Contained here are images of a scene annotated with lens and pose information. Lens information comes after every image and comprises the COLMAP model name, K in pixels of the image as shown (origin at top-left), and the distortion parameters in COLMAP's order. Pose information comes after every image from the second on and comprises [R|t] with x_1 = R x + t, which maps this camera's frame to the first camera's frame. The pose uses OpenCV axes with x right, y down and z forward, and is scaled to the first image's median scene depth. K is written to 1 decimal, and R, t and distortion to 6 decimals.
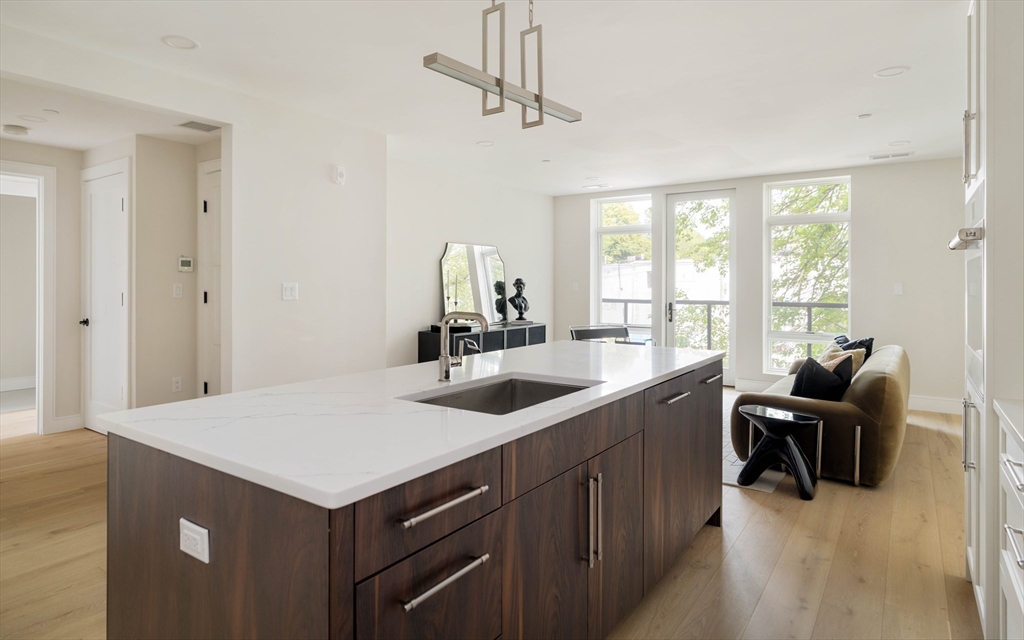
lens RADIAL K [[563.5, 0, 516.1], [0, 563.5, 280.9], [0, 0, 1]] dist [-0.001460, -0.000381]
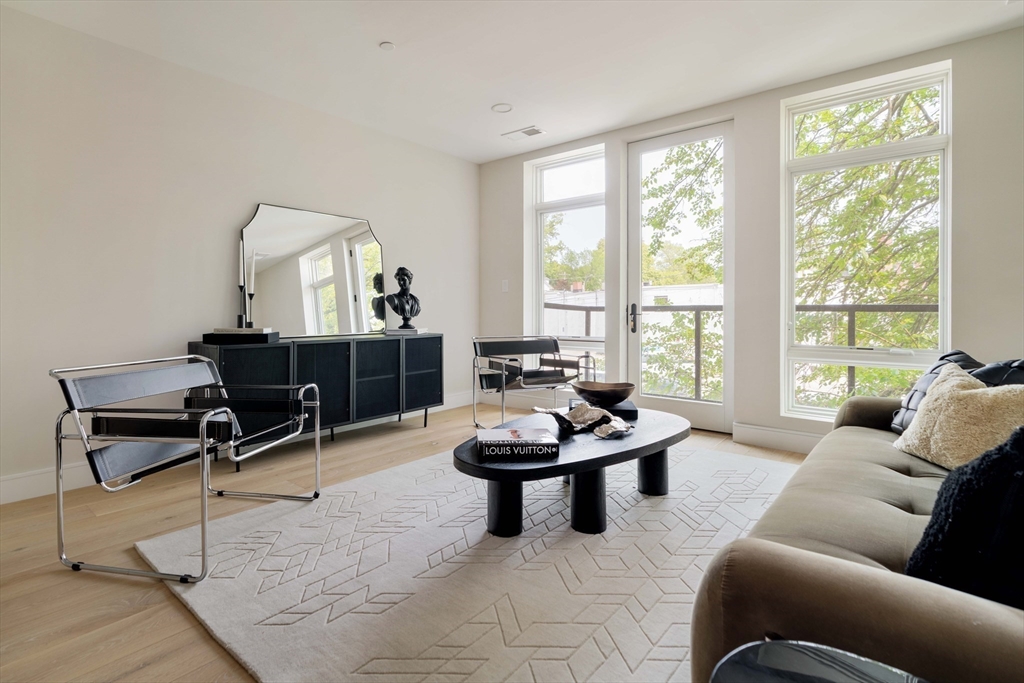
lens RADIAL K [[493.7, 0, 494.2], [0, 493.7, 308.7], [0, 0, 1]] dist [0.002010, 0.000775]
pose [[0.995678, -0.002998, -0.092827, 0.166448], [0.003210, 0.999993, 0.002126, 0.043587], [0.092819, -0.002414, 0.995680, 0.405706]]
